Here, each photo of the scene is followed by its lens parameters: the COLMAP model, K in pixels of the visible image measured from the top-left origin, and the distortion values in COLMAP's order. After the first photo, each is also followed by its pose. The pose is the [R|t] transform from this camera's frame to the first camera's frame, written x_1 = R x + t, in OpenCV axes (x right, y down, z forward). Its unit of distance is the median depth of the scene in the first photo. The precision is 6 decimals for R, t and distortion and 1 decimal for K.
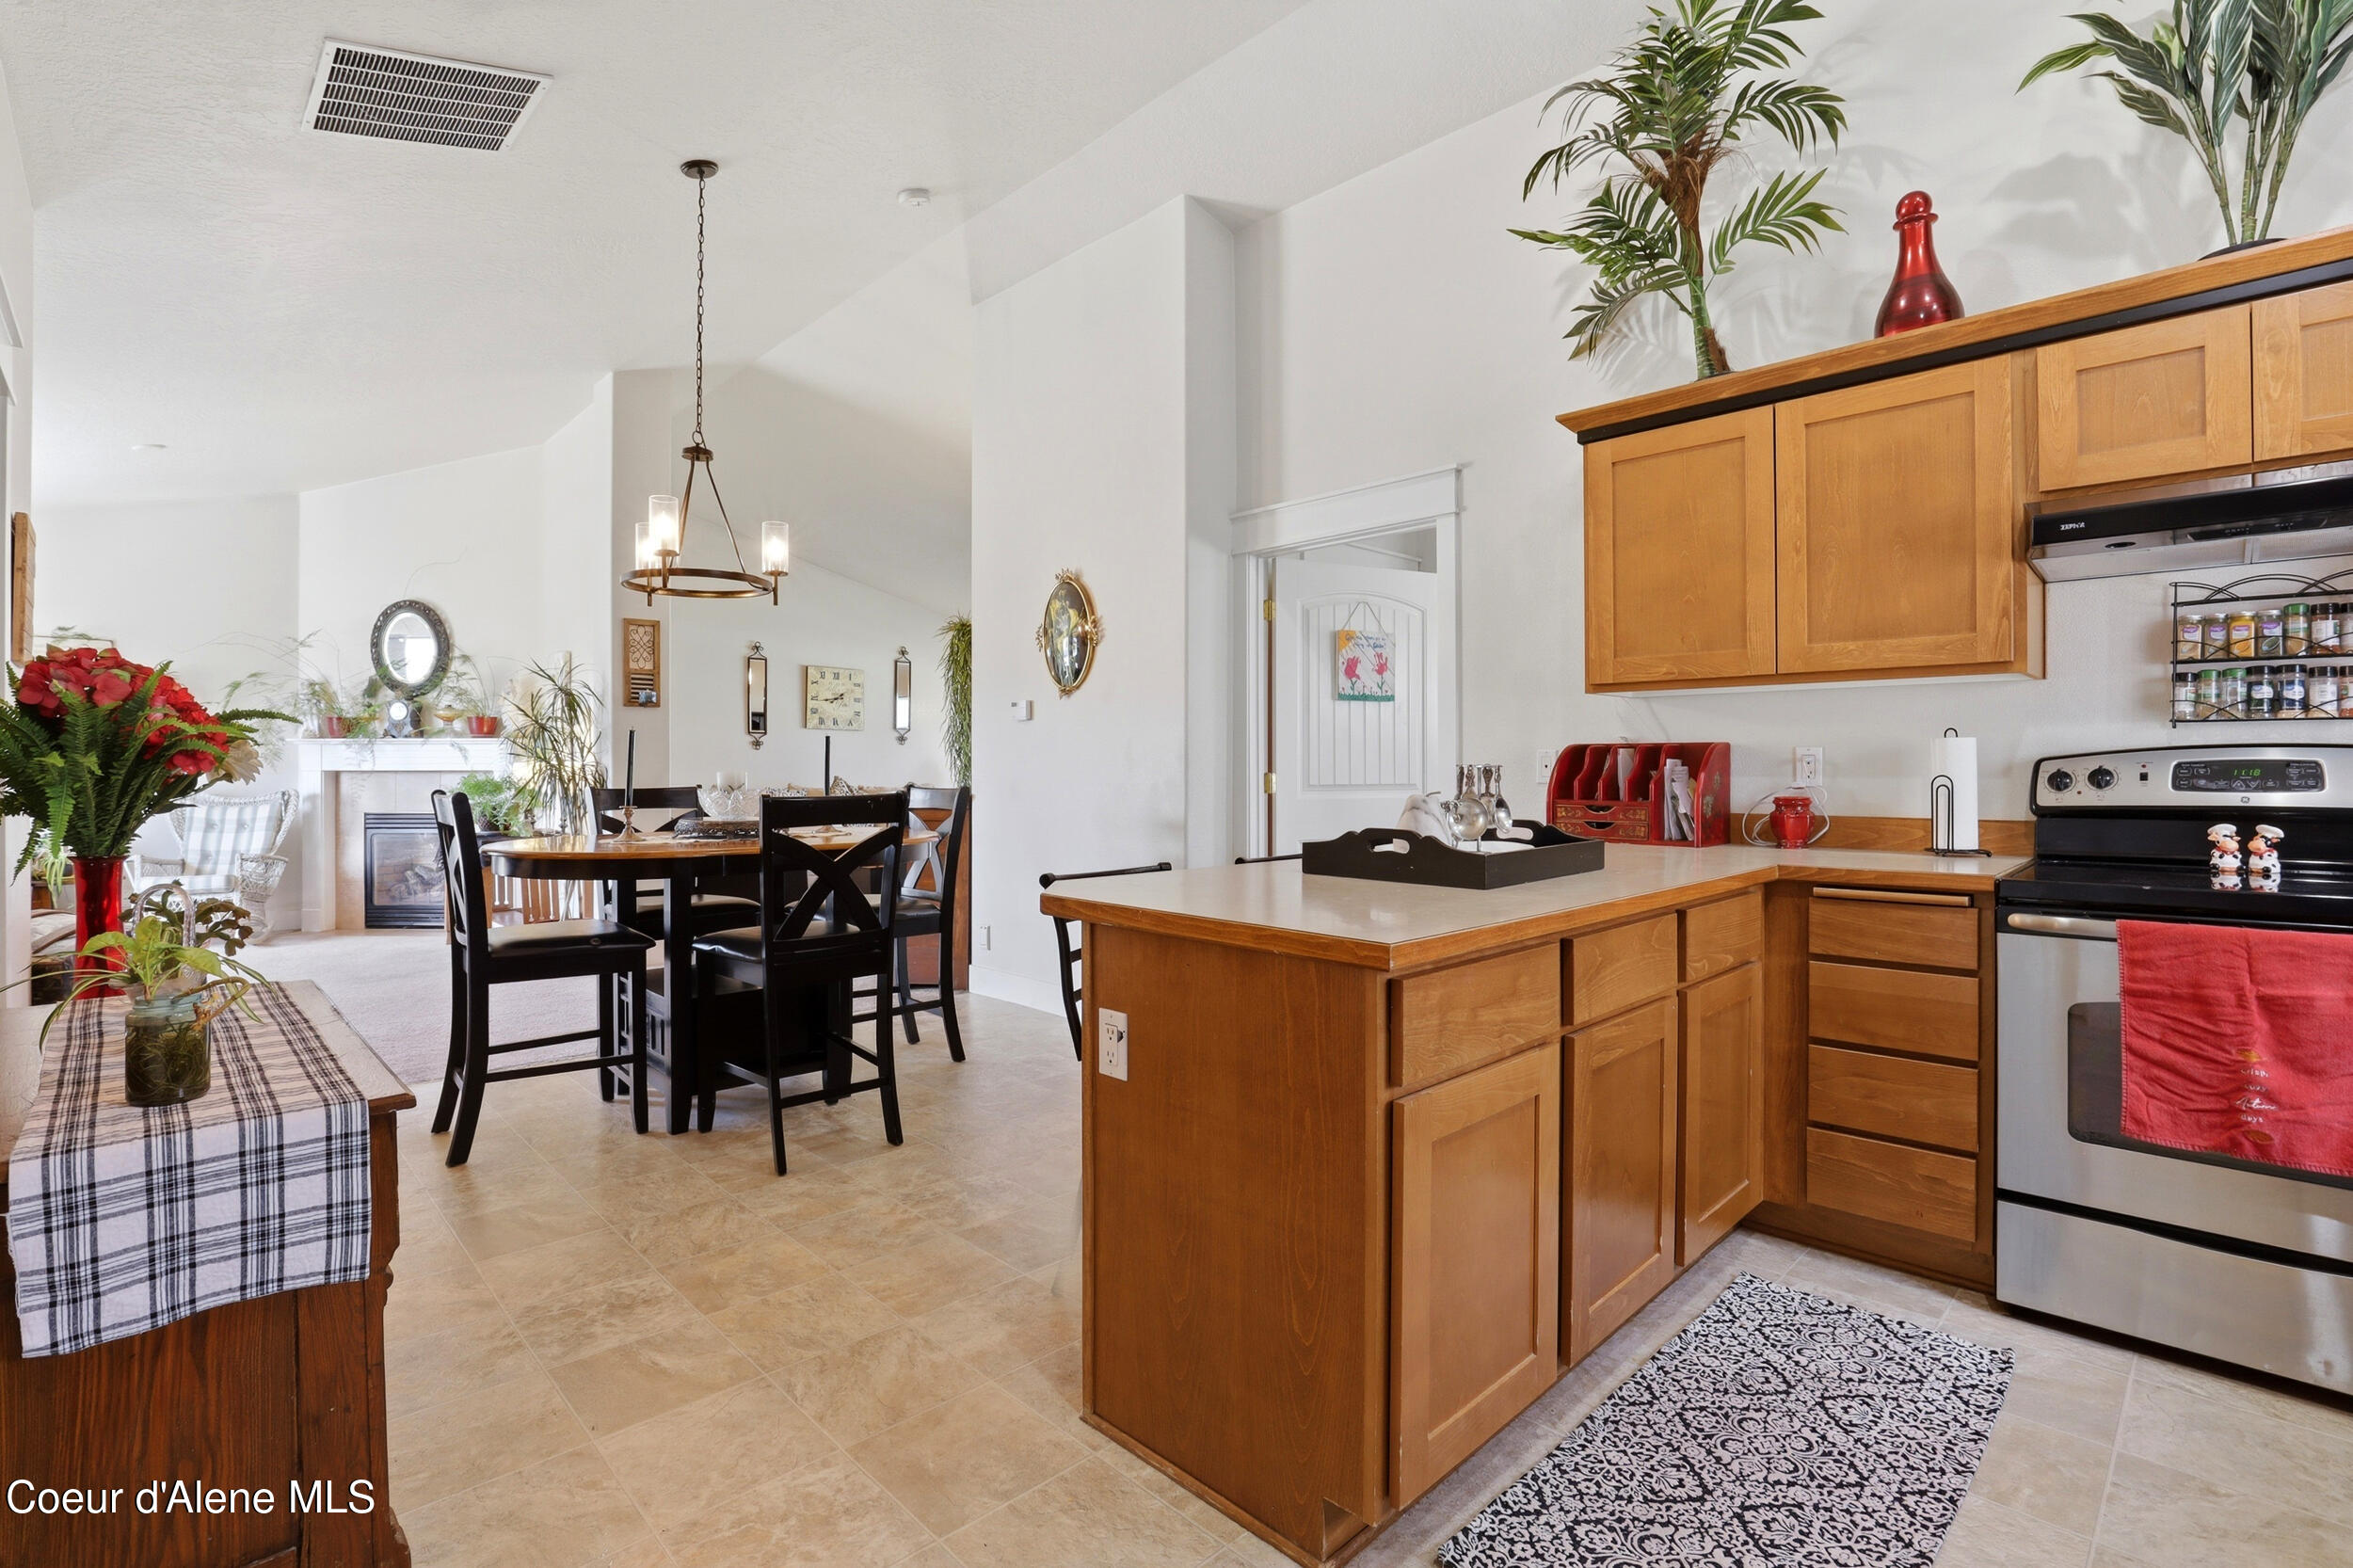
lens RADIAL K [[1085.1, 0, 1167.7], [0, 1085.1, 768.0], [0, 0, 1]] dist [-0.040092, 0.009026]
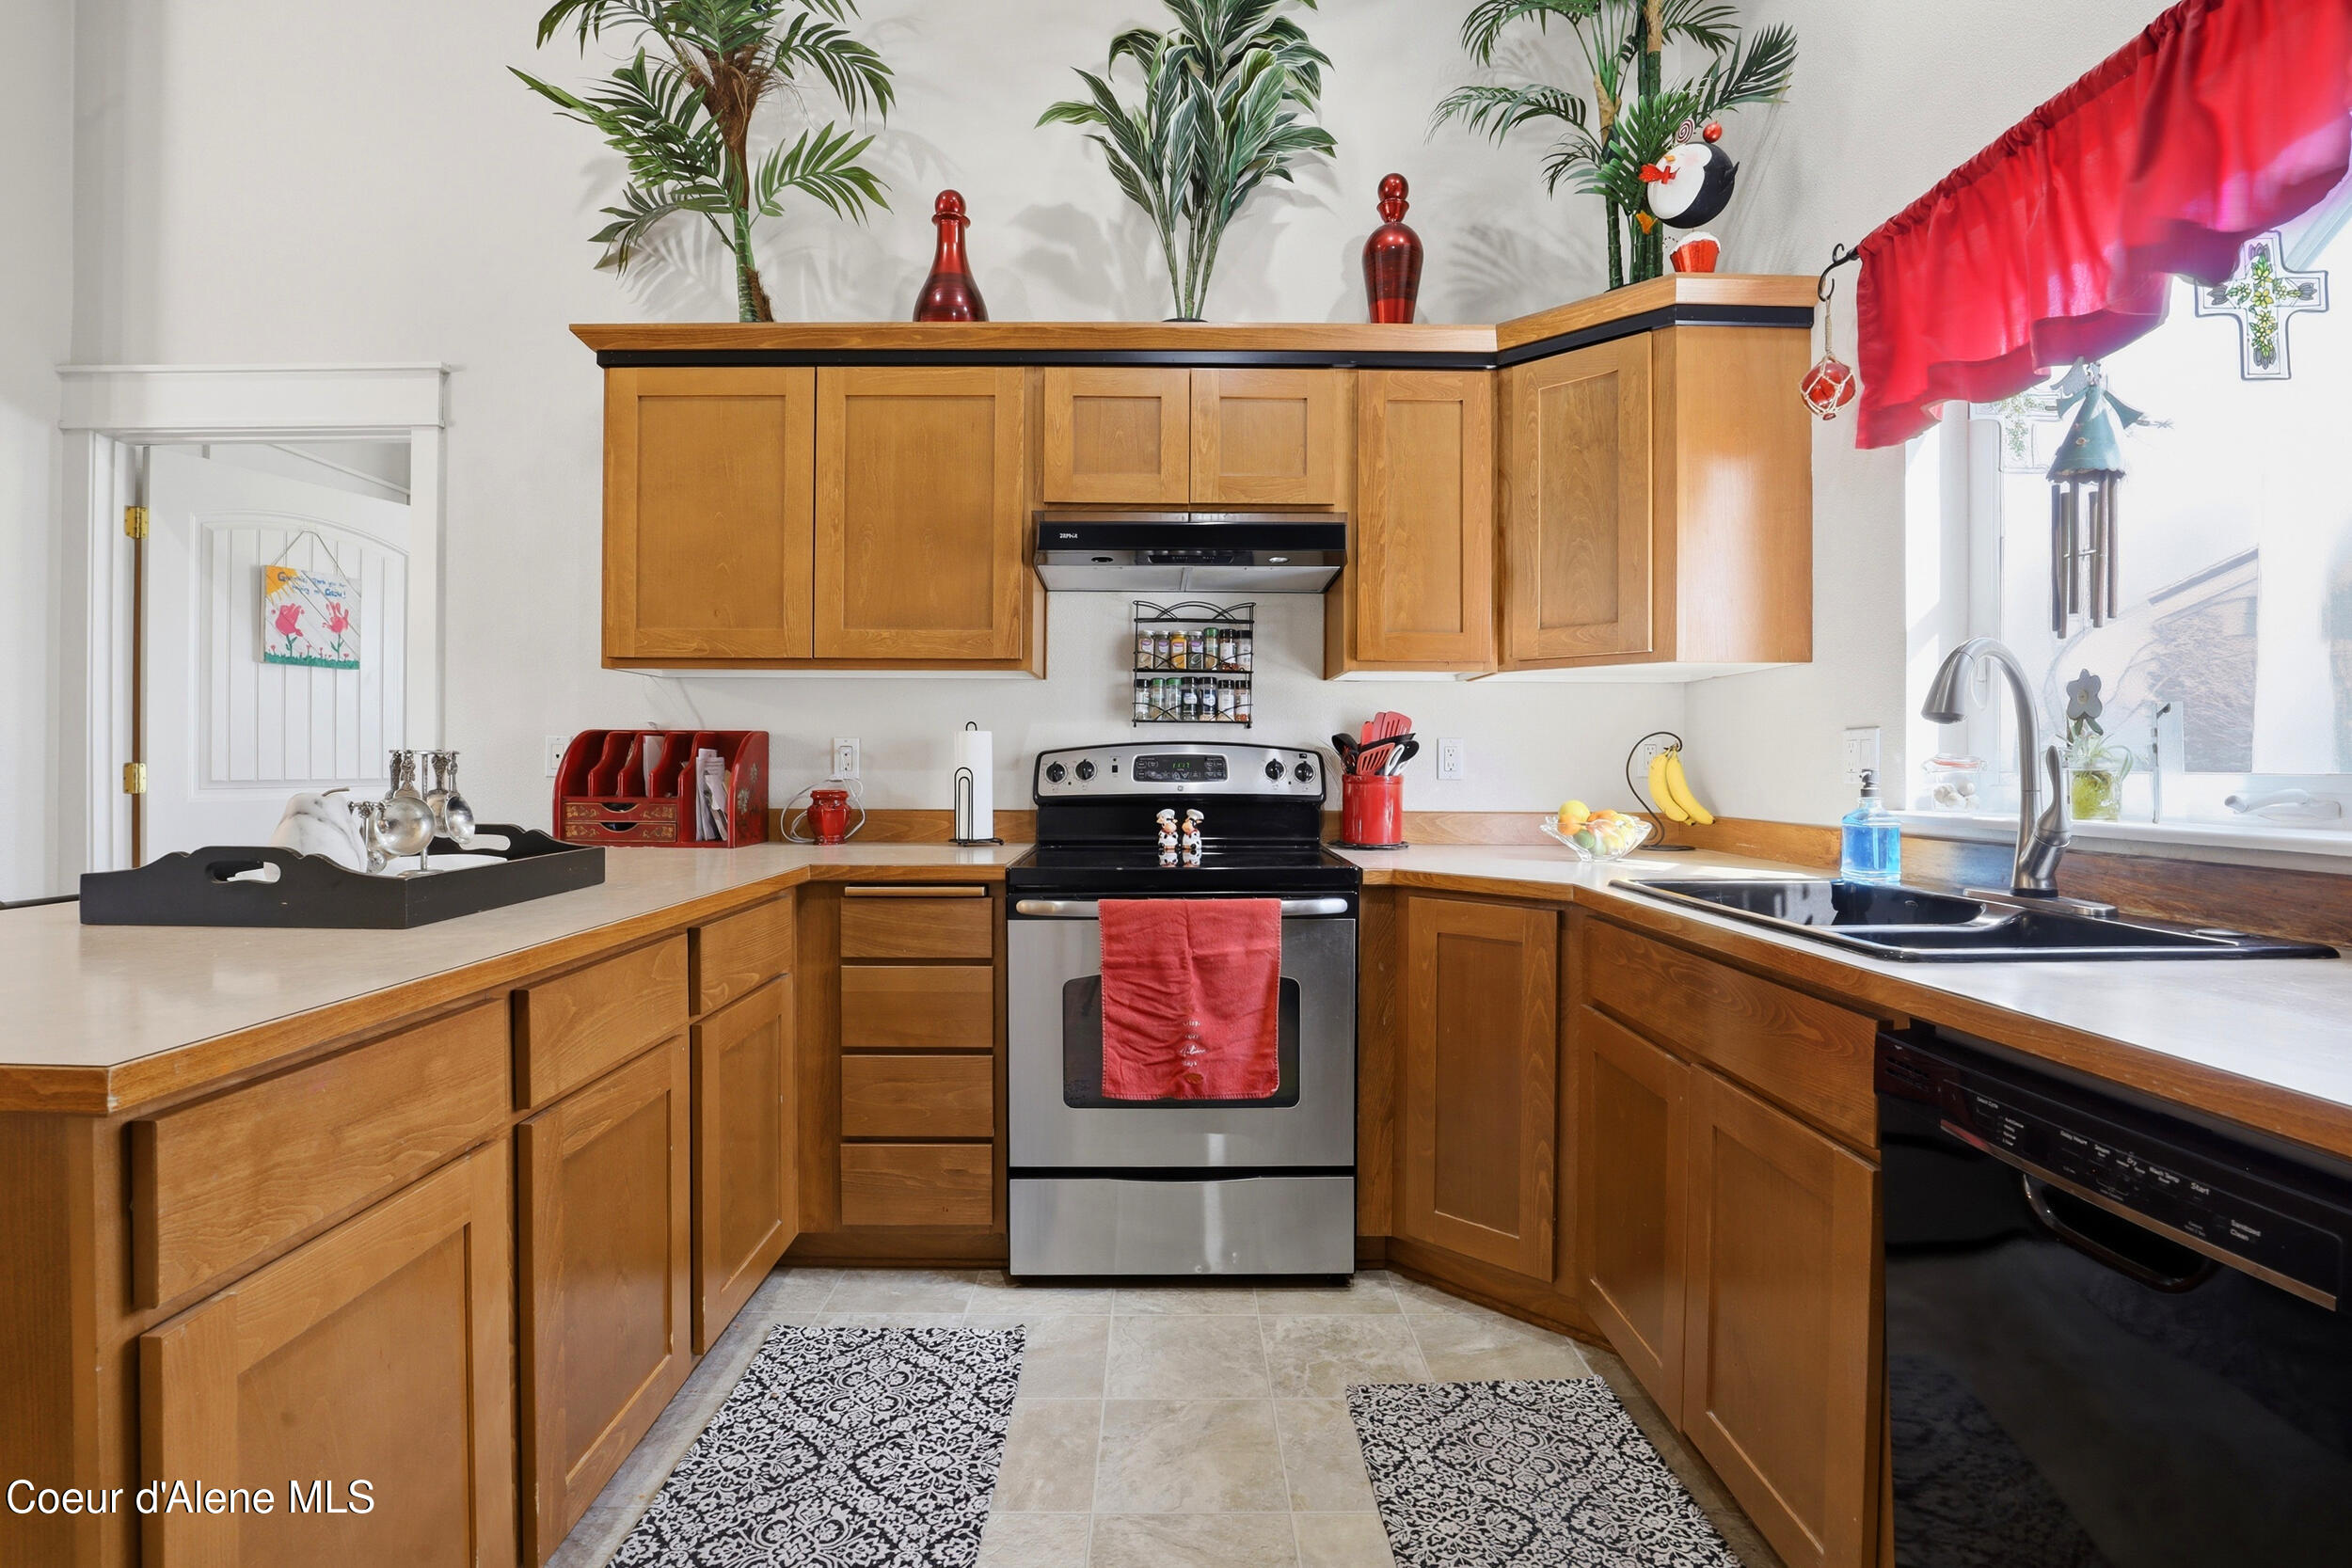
lens RADIAL K [[1103.9, 0, 1170.2], [0, 1103.9, 766.4], [0, 0, 1]] dist [-0.027844, 0.001084]
pose [[0.689884, 0.003681, 0.723911, 0.103582], [-0.006393, 0.999979, 0.001008, 0.003863], [-0.723892, -0.005323, 0.689893, 0.133798]]
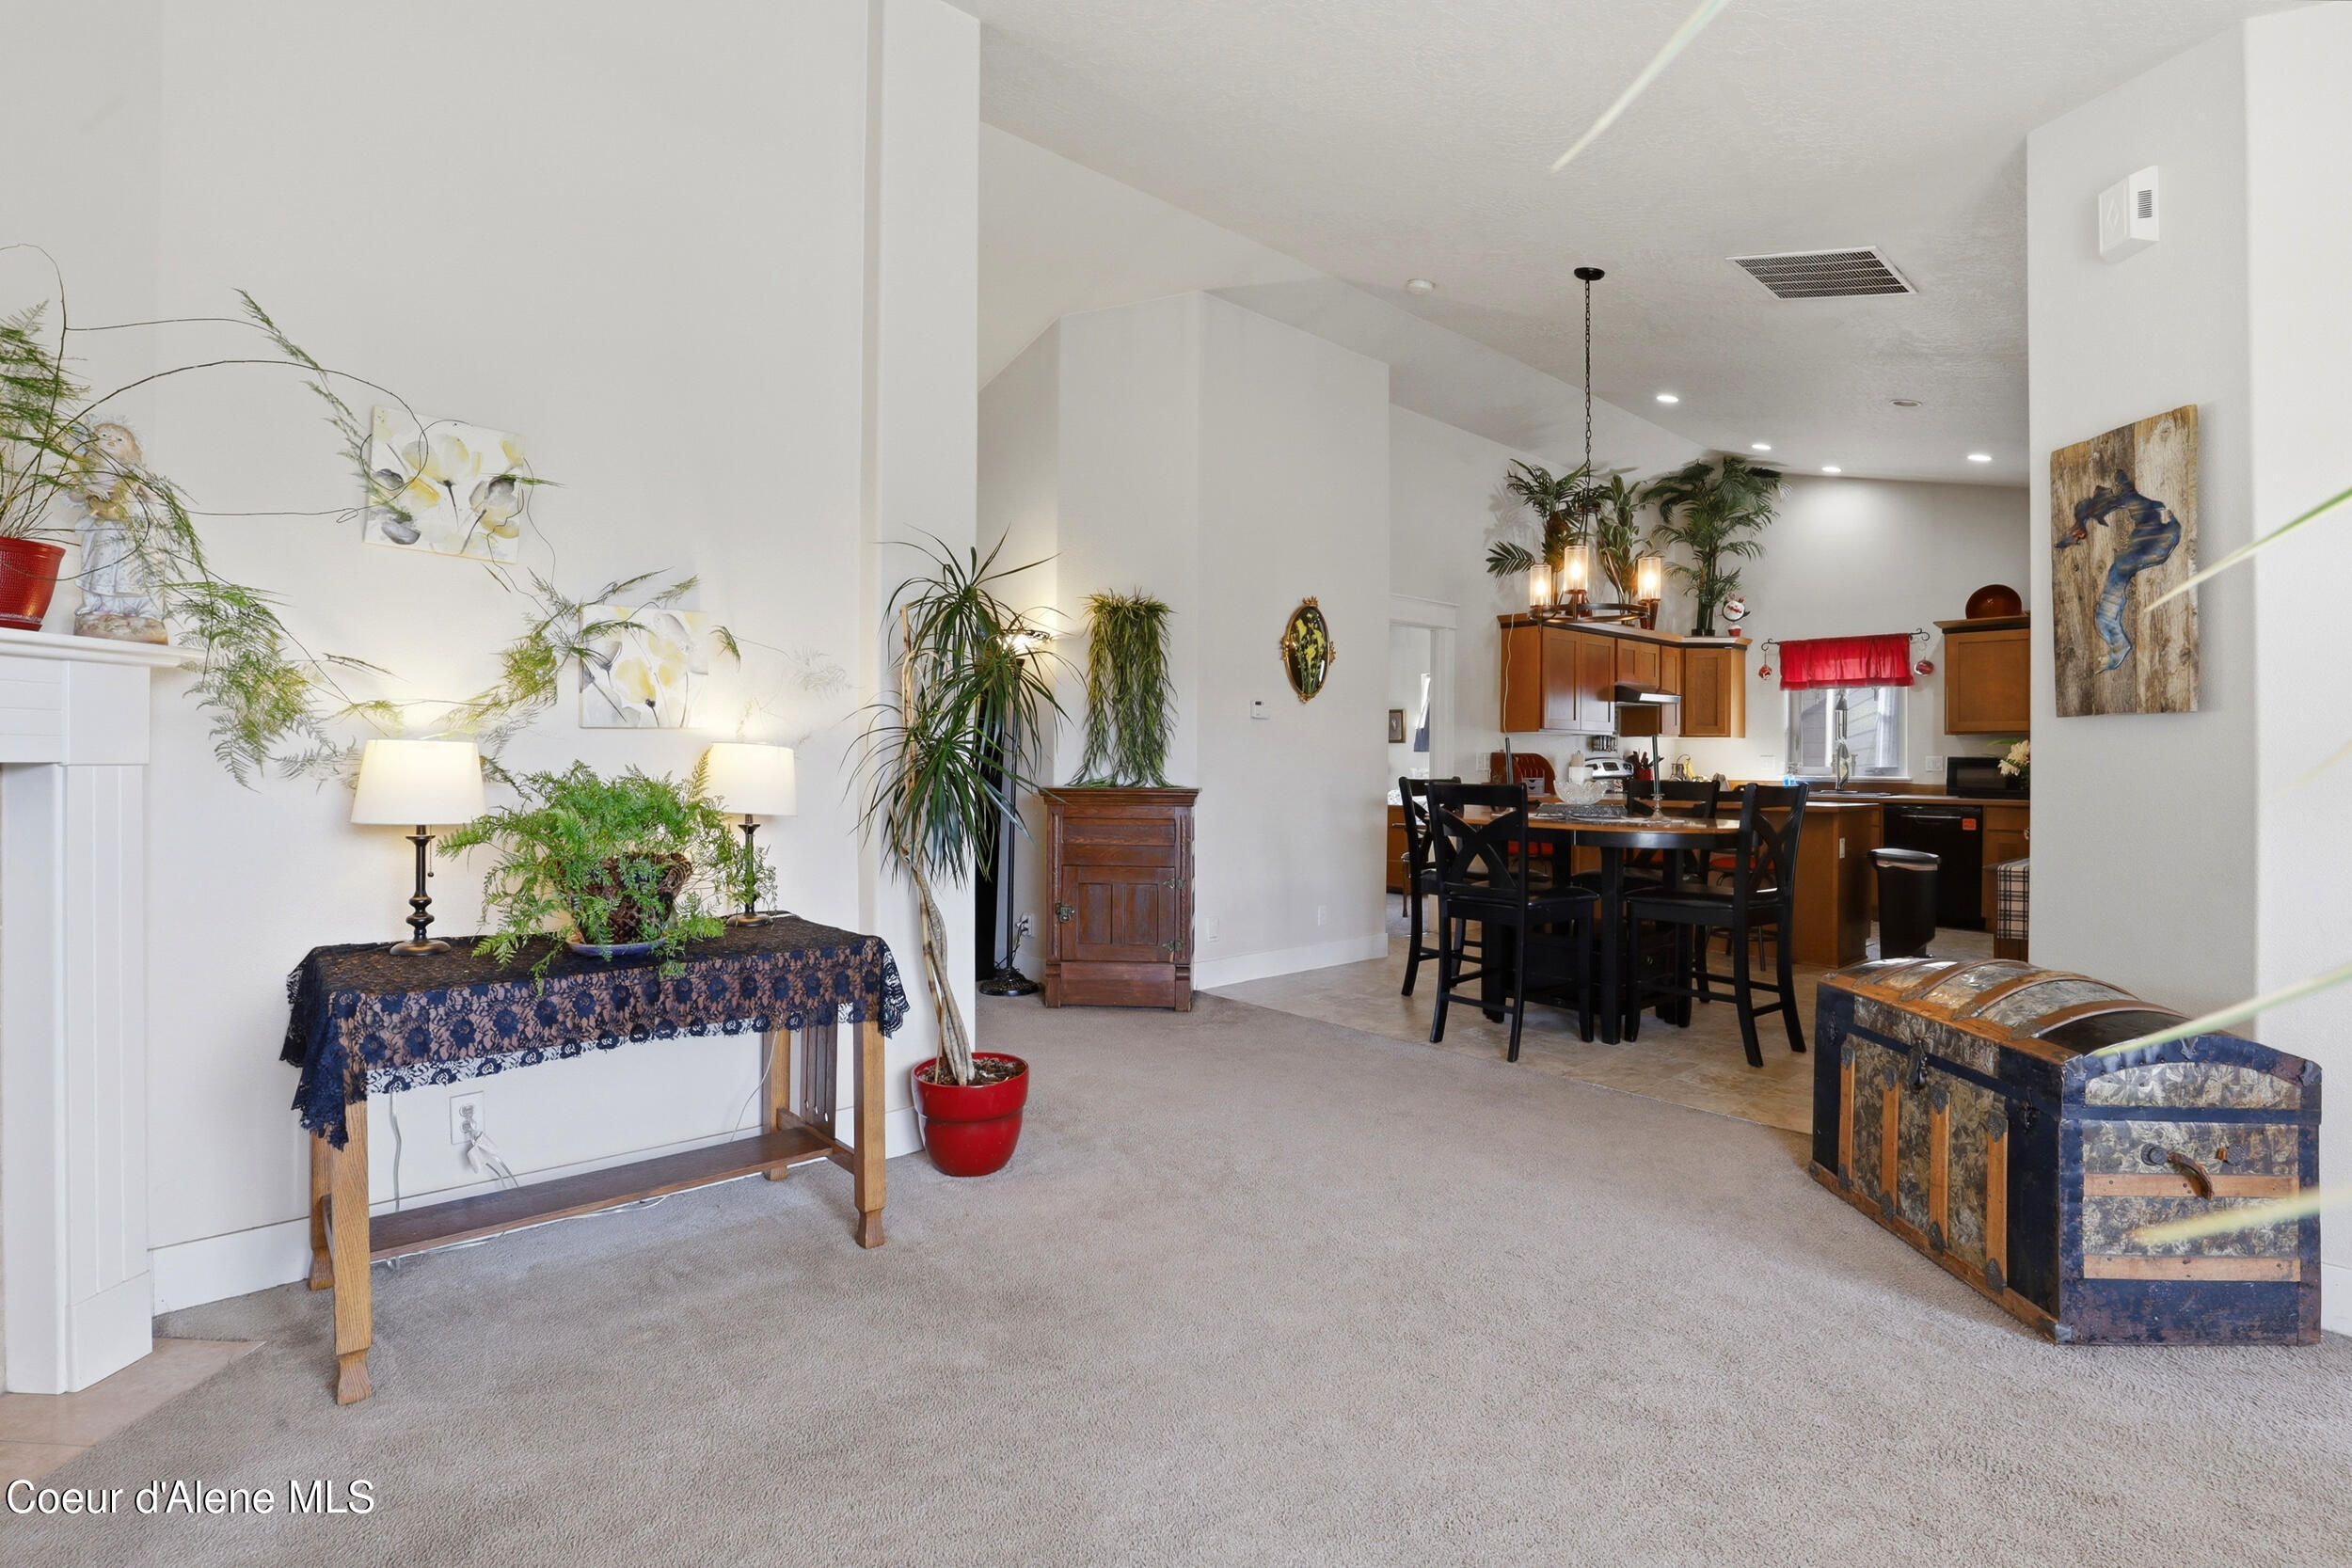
lens RADIAL K [[1103.9, 0, 1170.2], [0, 1103.9, 766.4], [0, 0, 1]] dist [-0.027844, 0.001084]
pose [[0.045511, -0.005343, 0.998950, -2.614982], [-0.007737, 0.999954, 0.005700, -0.001183], [-0.998934, -0.007989, 0.045468, 2.167615]]
